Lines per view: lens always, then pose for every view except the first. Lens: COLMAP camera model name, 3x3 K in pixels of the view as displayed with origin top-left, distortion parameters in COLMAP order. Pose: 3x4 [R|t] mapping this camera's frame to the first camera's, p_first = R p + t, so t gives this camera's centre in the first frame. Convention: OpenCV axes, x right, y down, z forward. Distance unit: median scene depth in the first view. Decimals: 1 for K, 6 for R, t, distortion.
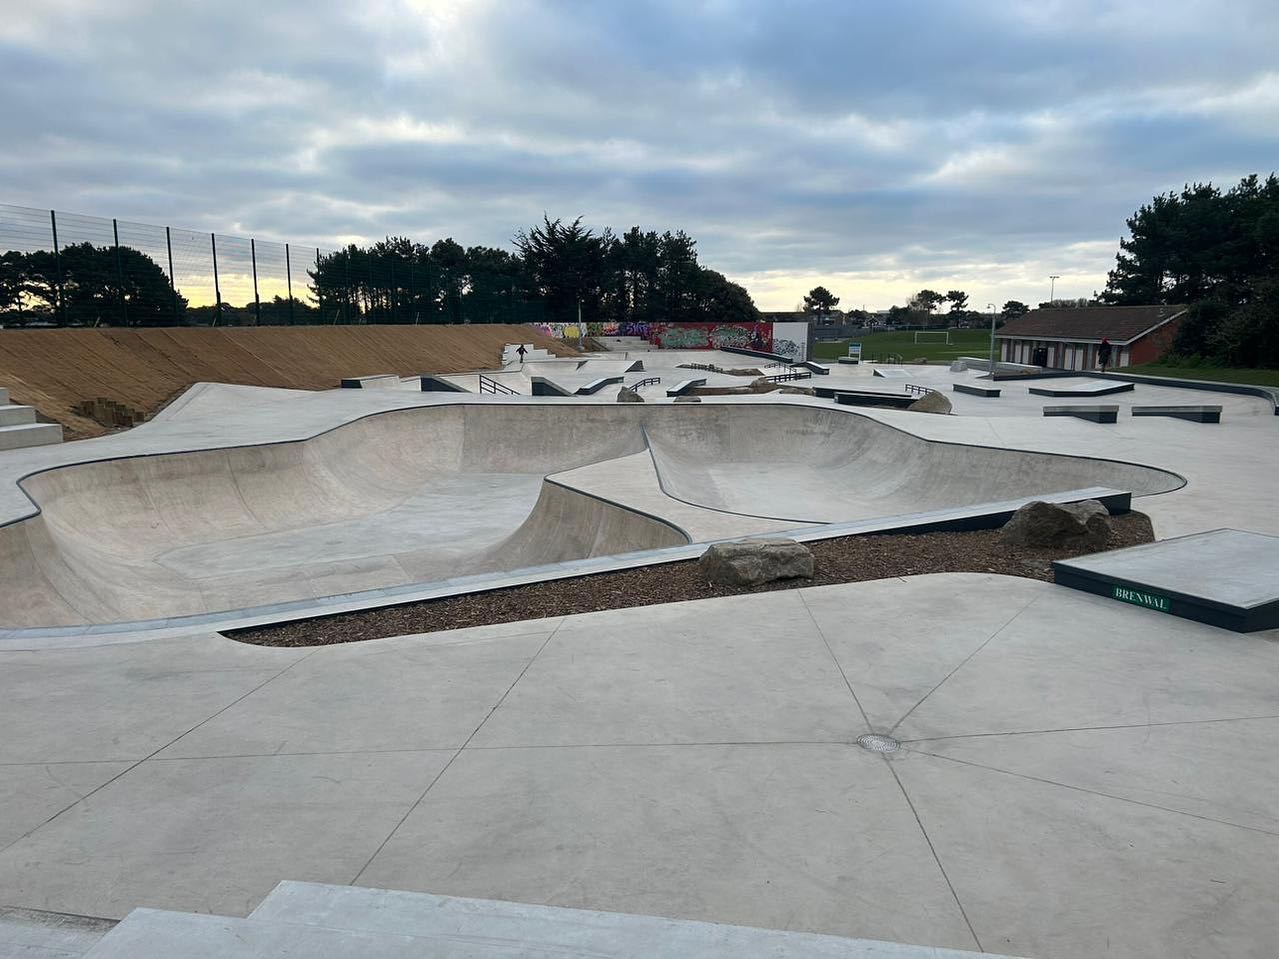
lens RADIAL K [[1025.8, 0, 639.5], [0, 1025.8, 479.5], [0, 0, 1]] dist [0.005613, -0.001230]
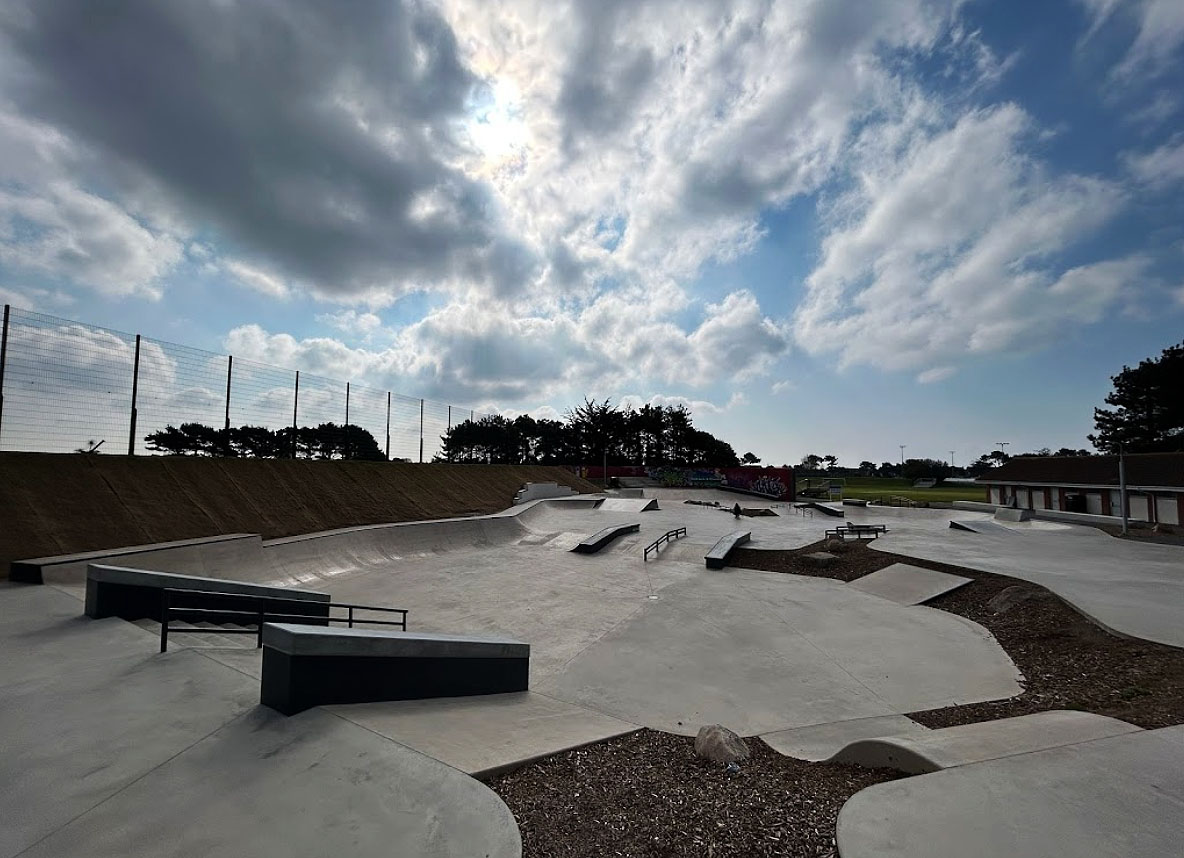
lens RADIAL K [[486.2, 0, 580.9], [0, 486.2, 428.8], [0, 0, 1]] dist [0.000084, -0.000197]
pose [[0.991059, -0.003631, -0.133375, -0.005563], [-0.028568, 0.970672, -0.238706, -0.041808], [0.130330, 0.240382, 0.961889, 0.313641]]
